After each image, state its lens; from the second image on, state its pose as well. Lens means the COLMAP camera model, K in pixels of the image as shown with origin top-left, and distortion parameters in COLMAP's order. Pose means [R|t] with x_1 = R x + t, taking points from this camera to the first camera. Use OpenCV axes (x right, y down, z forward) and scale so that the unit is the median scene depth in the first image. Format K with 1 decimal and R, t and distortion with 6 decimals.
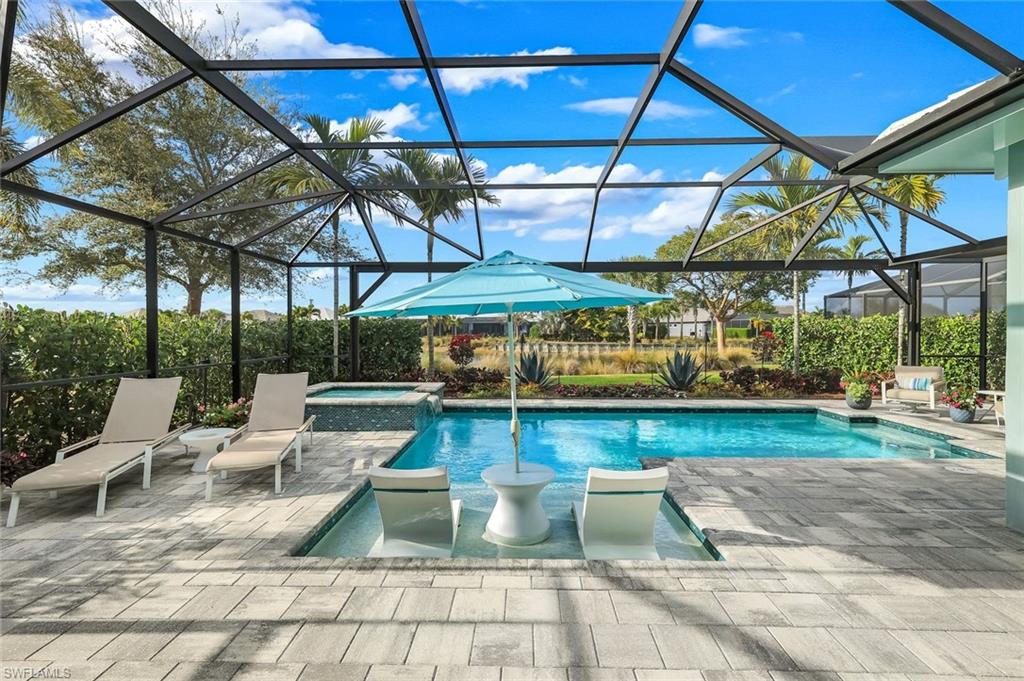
lens RADIAL K [[450.4, 0, 506.9], [0, 450.4, 334.6], [0, 0, 1]] dist [0.003823, 0.000532]
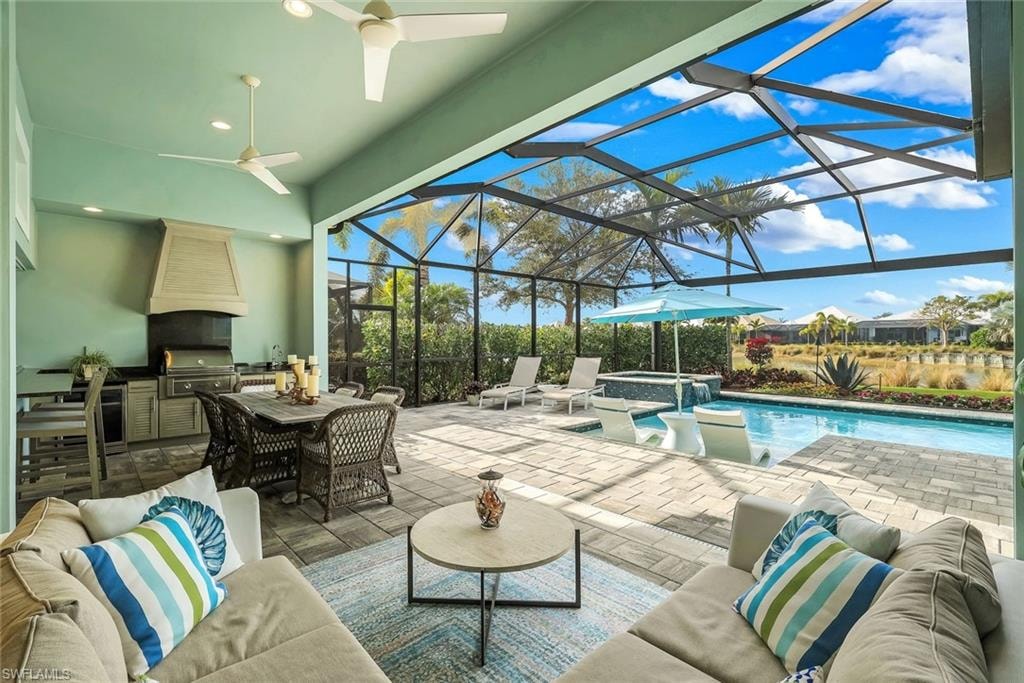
lens RADIAL K [[450.4, 0, 514.7], [0, 450.4, 339.2], [0, 0, 1]] dist [0.003823, 0.000532]
pose [[0.712324, 0.000123, -0.701851, 0.257310], [-0.004879, 0.999977, -0.004777, 0.012975], [0.701834, 0.006827, 0.712308, -0.210944]]
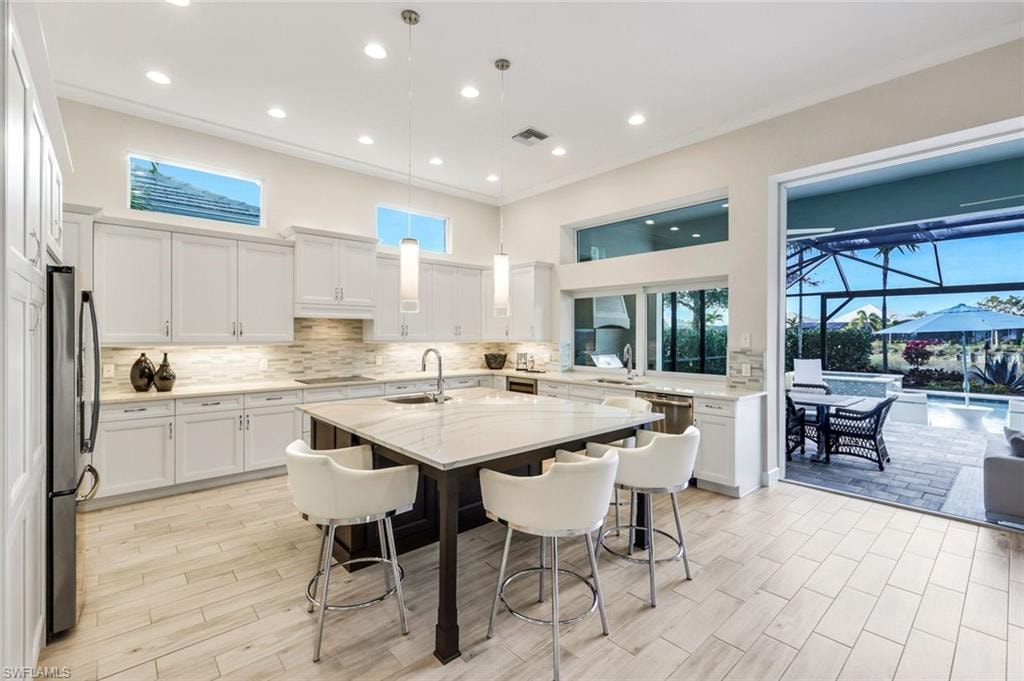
lens RADIAL K [[450.4, 0, 512.4], [0, 450.4, 331.5], [0, 0, 1]] dist [0.003823, 0.000532]
pose [[0.695648, 0.001984, -0.718380, 0.021270], [-0.012038, 0.999888, -0.008895, -0.001760], [0.718282, 0.014835, 0.695594, -0.703920]]
